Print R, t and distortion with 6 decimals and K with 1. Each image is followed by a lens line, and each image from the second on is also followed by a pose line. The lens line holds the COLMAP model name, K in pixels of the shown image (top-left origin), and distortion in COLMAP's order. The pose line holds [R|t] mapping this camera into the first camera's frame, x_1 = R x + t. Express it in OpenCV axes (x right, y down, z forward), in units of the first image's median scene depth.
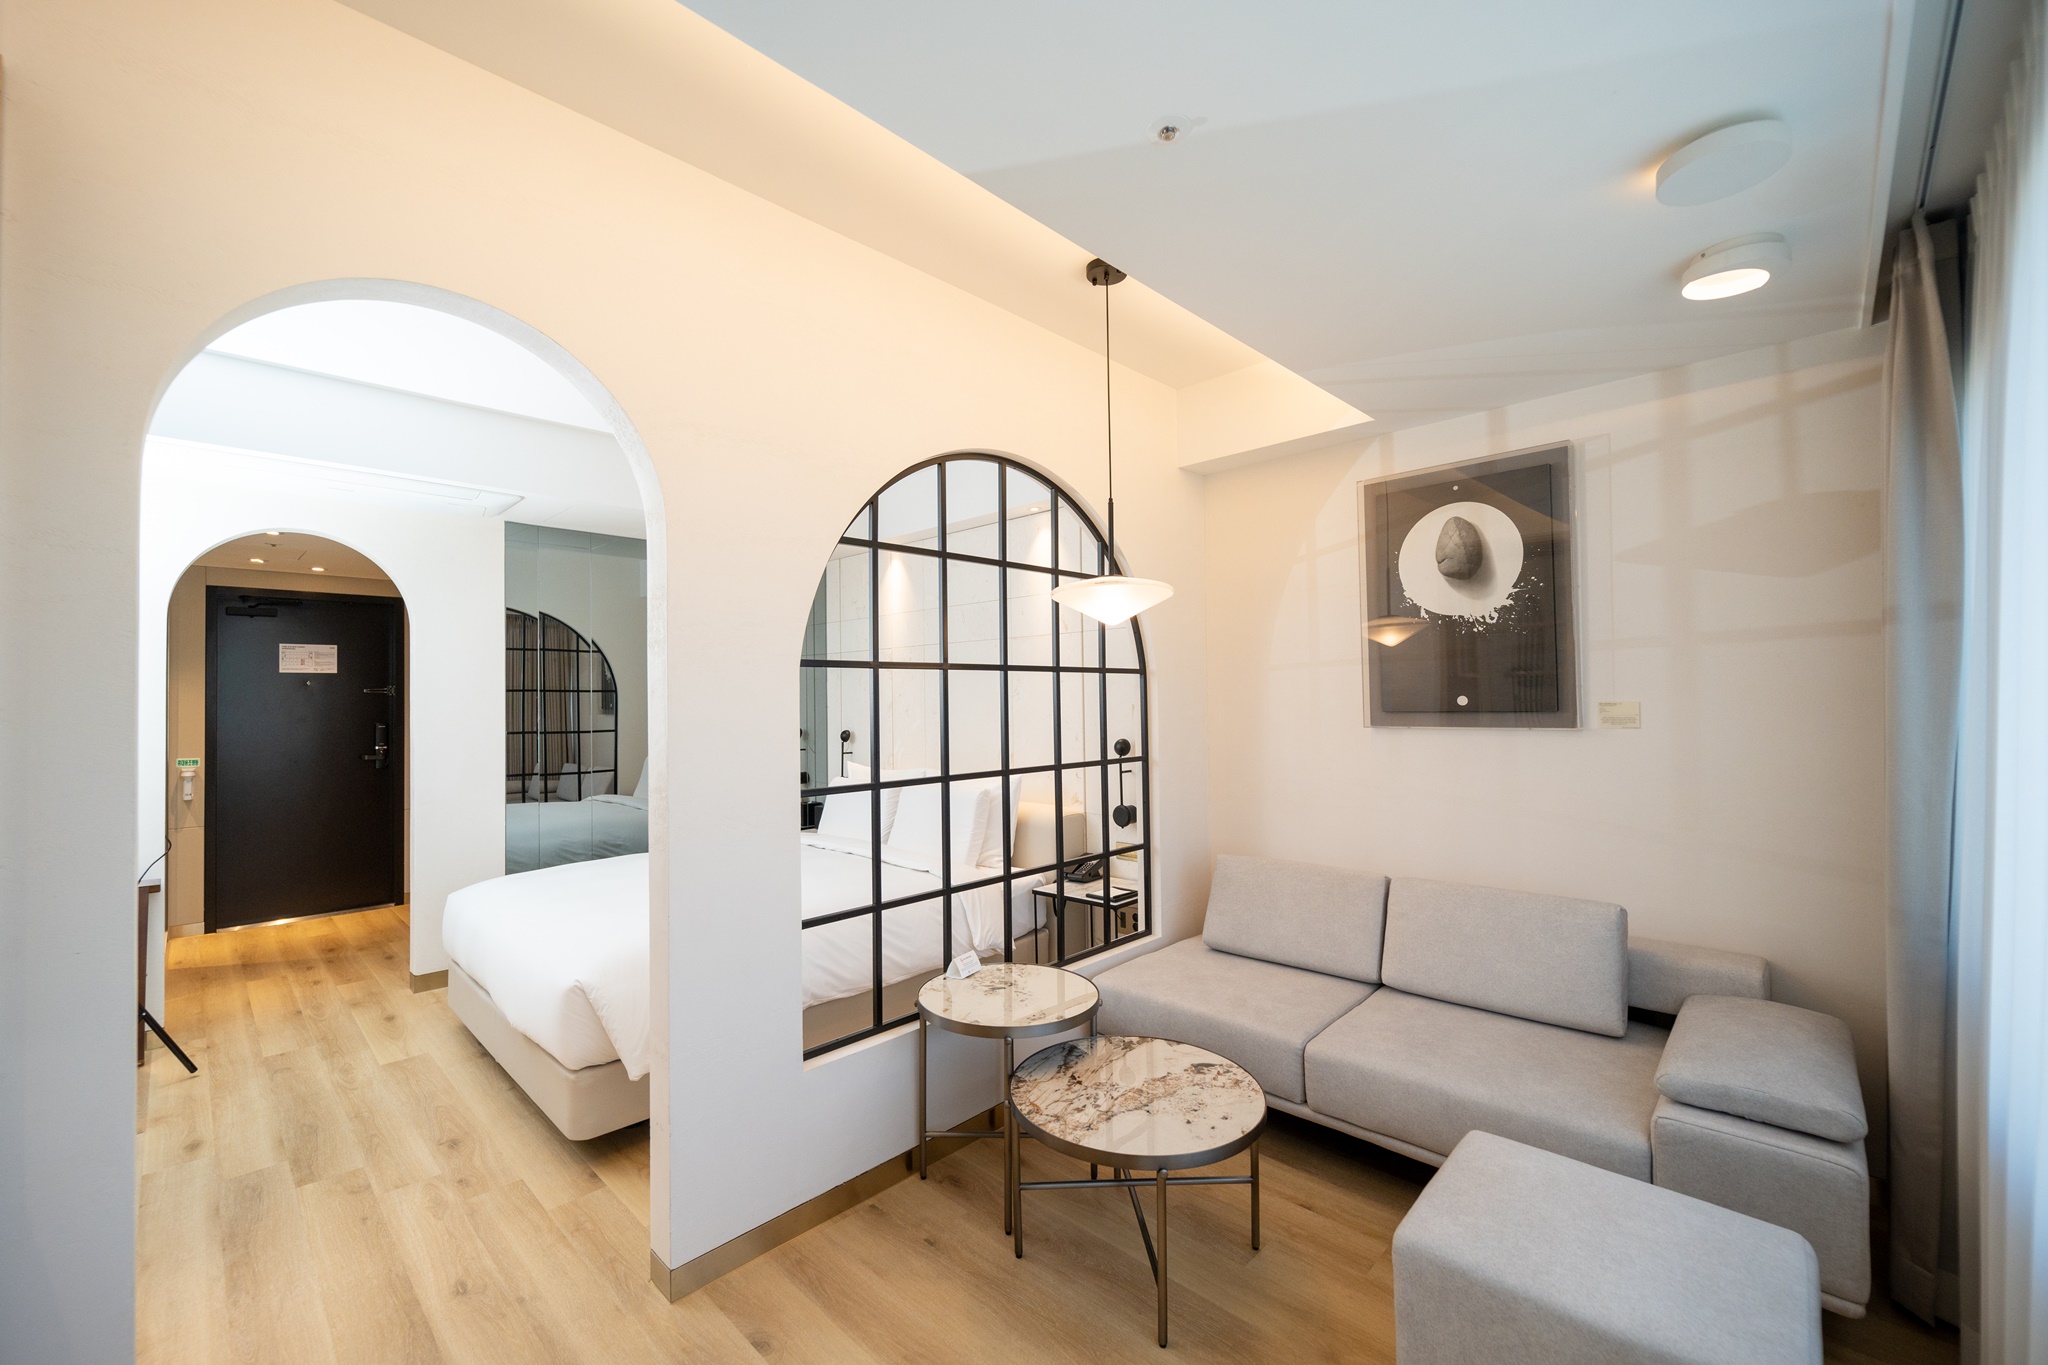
lens RADIAL K [[836.4, 0, 1024.0], [0, 836.4, 682.5], [0, 0, 1]] dist [0.000209, -0.000028]
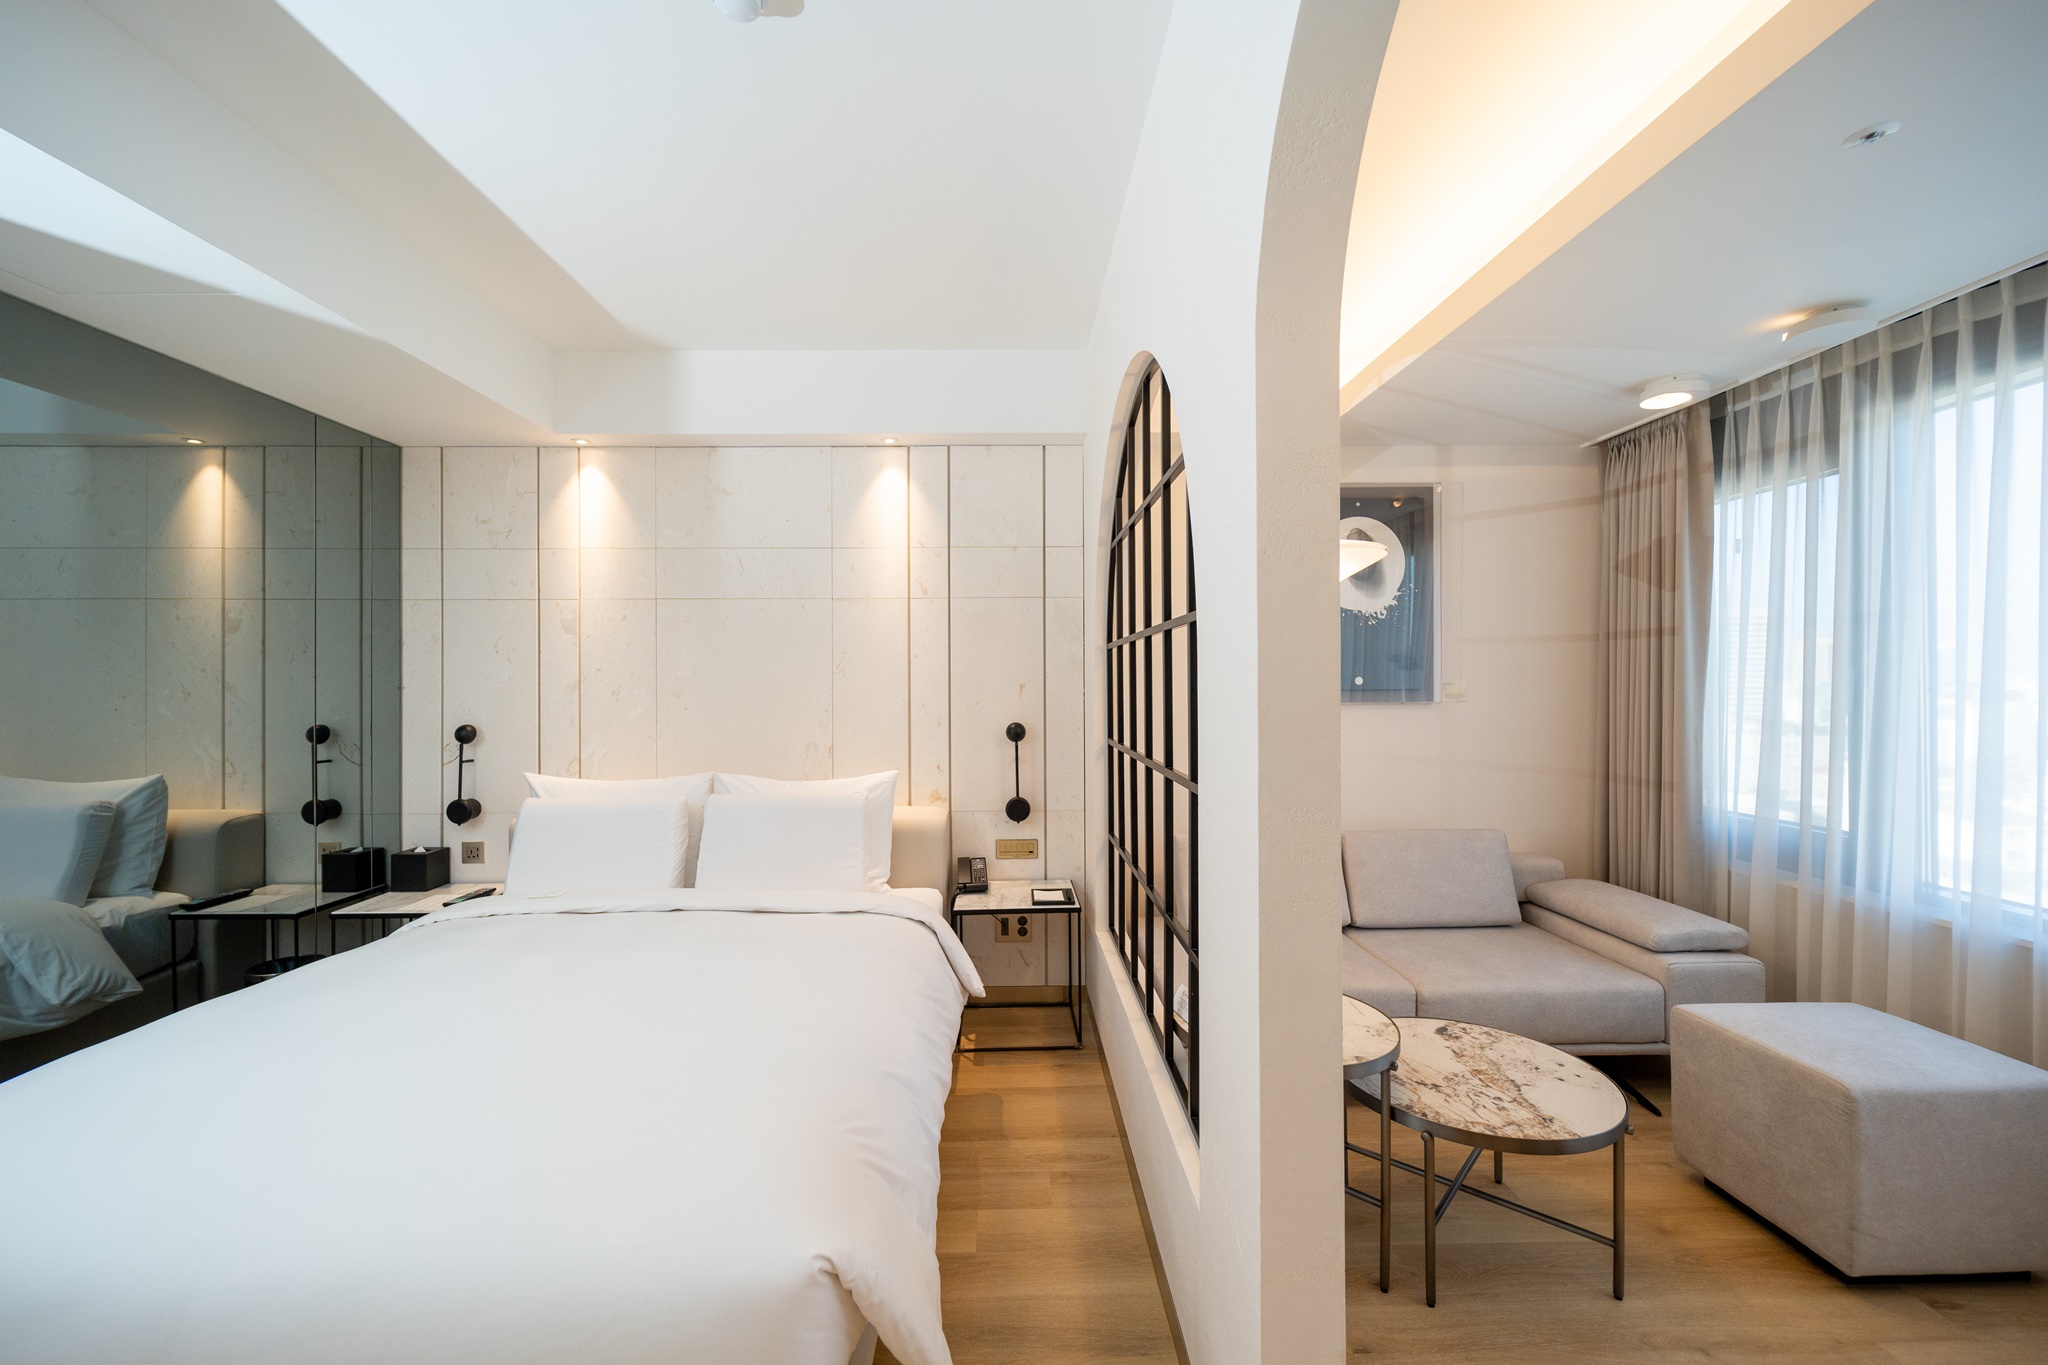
lens RADIAL K [[820.5, 0, 1024.0], [0, 820.5, 682.5], [0, 0, 1]] dist [-0.001691, -0.000376]
pose [[0.700977, 0.012316, 0.713078, -0.730557], [-0.017633, 0.999845, 0.000065, 0.035815], [-0.712966, -0.012619, 0.701085, 0.567408]]
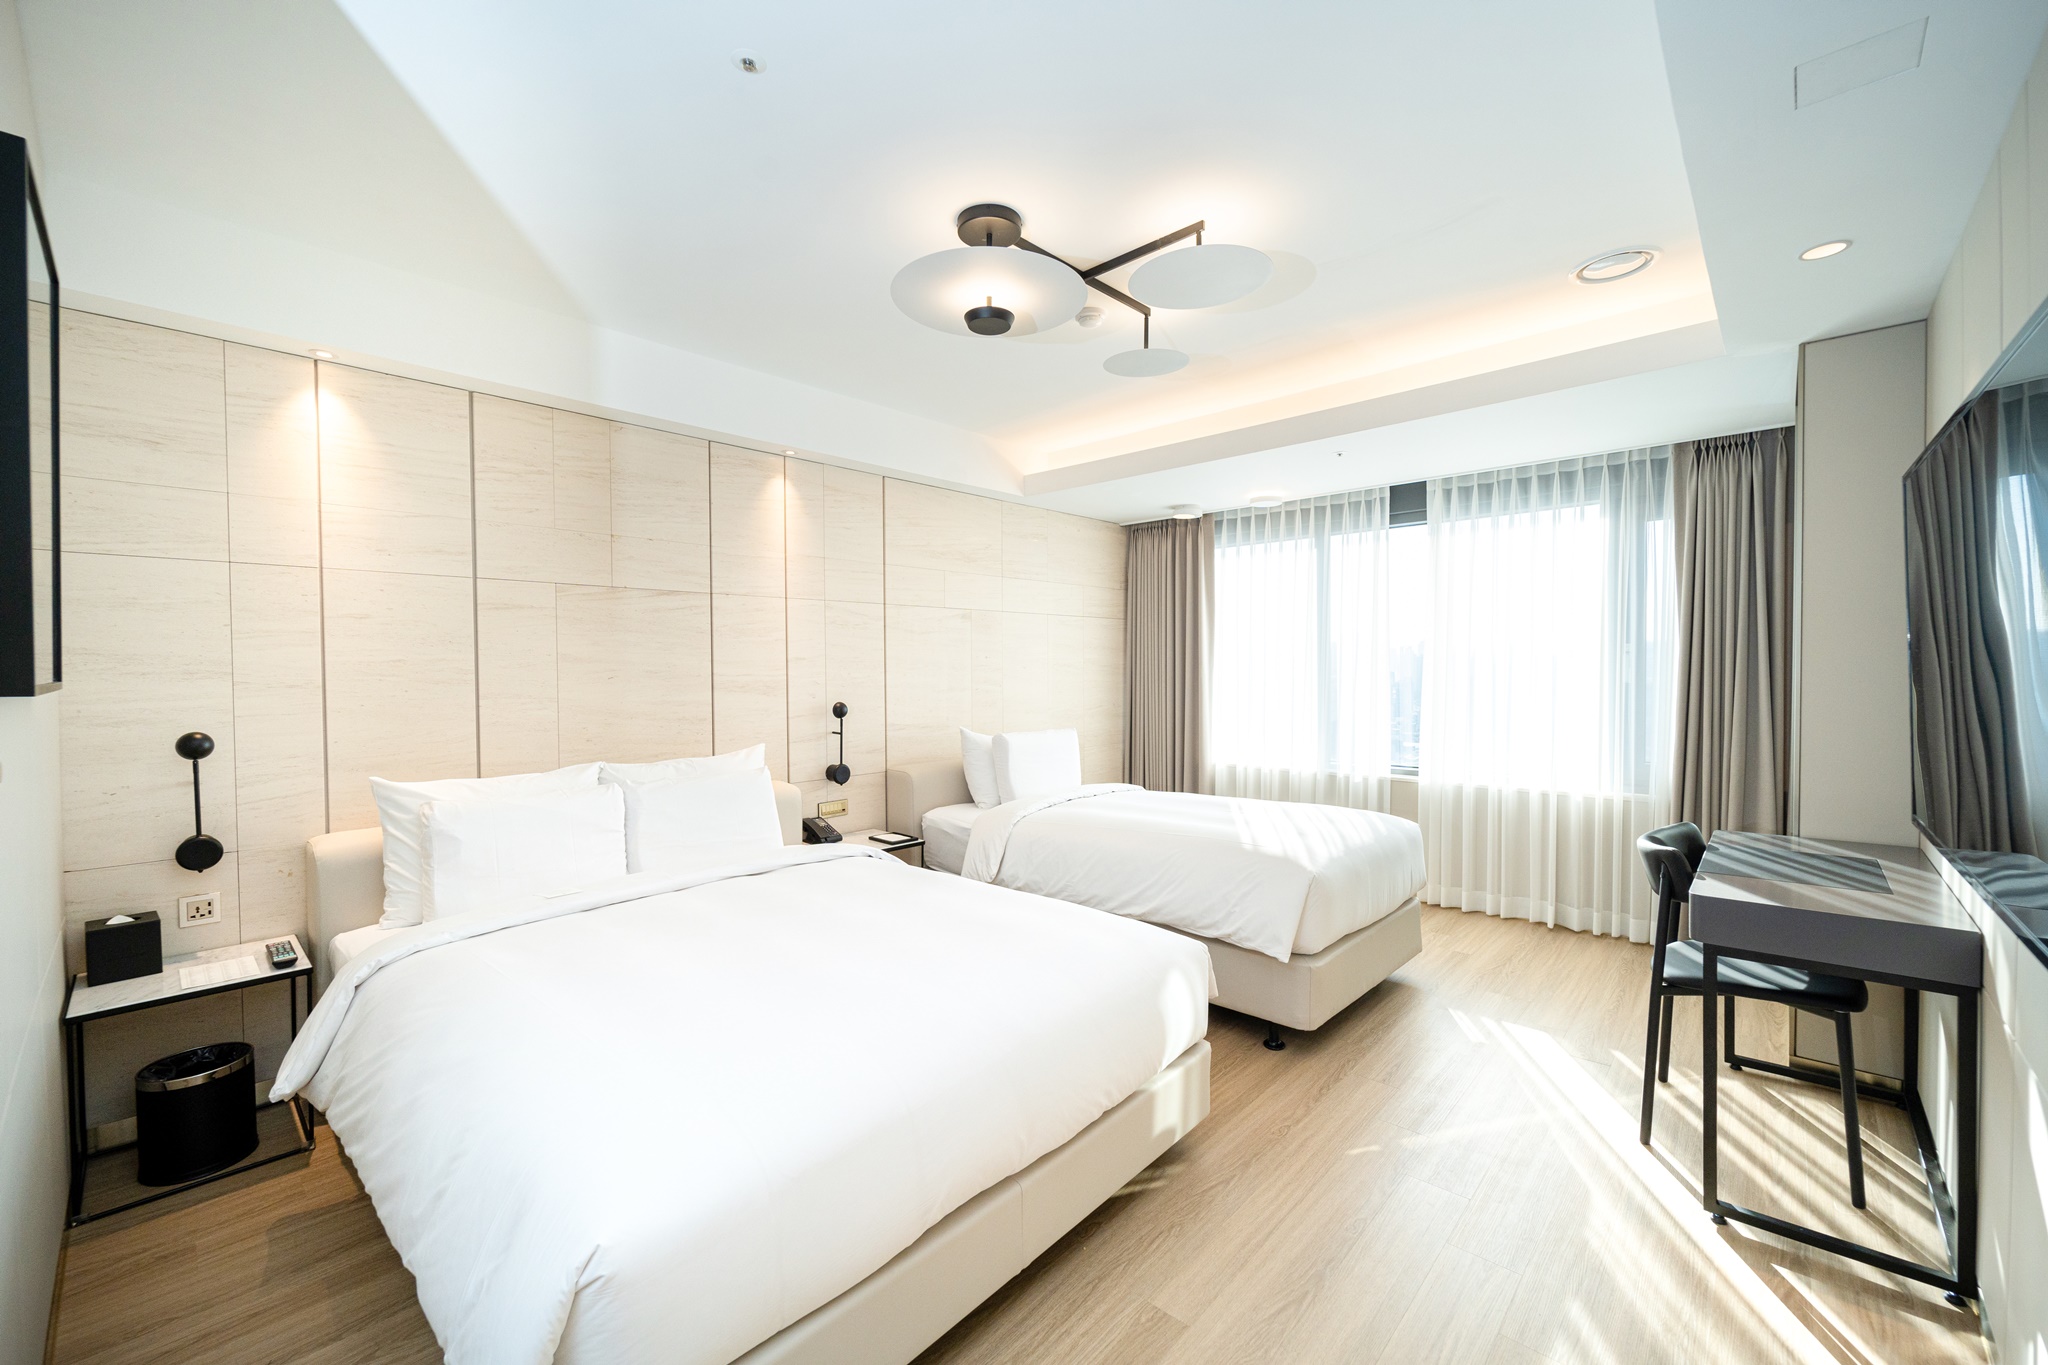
lens RADIAL K [[820.5, 0, 1024.0], [0, 820.5, 682.5], [0, 0, 1]] dist [-0.001691, -0.000376]
pose [[-0.014048, -0.005605, 0.999886, -1.364087], [-0.004296, 0.999975, 0.005545, 0.053414], [-0.999892, -0.004218, -0.014071, 1.174074]]
